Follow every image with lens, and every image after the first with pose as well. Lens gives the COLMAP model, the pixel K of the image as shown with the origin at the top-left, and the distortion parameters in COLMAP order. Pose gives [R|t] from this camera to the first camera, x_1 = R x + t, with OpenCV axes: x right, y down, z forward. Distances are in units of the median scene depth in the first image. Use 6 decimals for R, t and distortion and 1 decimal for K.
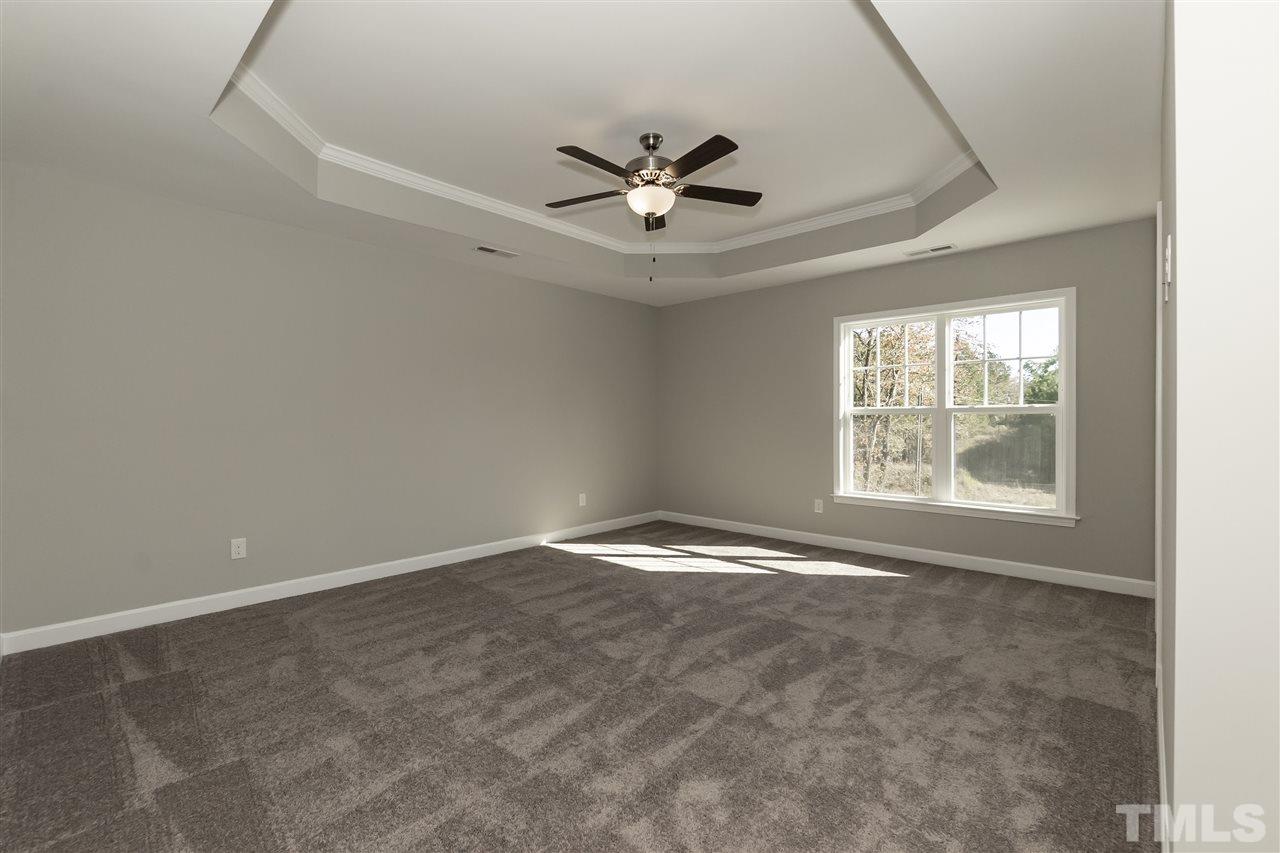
lens RADIAL K [[562.0, 0, 626.3], [0, 562.0, 418.7], [0, 0, 1]] dist [-0.004906, -0.000229]
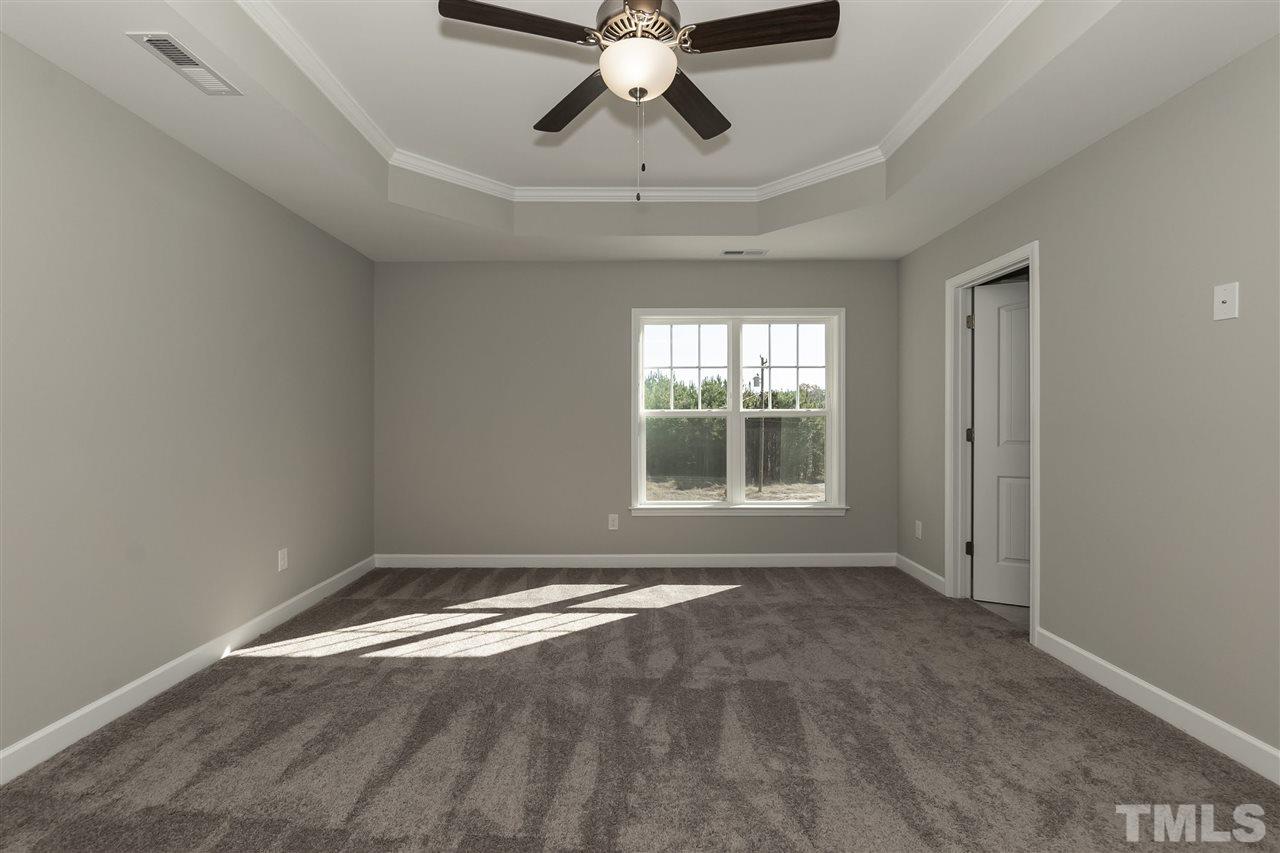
lens RADIAL K [[562.0, 0, 626.3], [0, 562.0, 418.7], [0, 0, 1]] dist [-0.004906, -0.000229]
pose [[0.723225, 0.002217, 0.690608, -0.322906], [-0.000322, 0.999996, -0.002873, -0.003571], [-0.690612, 0.001856, 0.723223, 0.461100]]
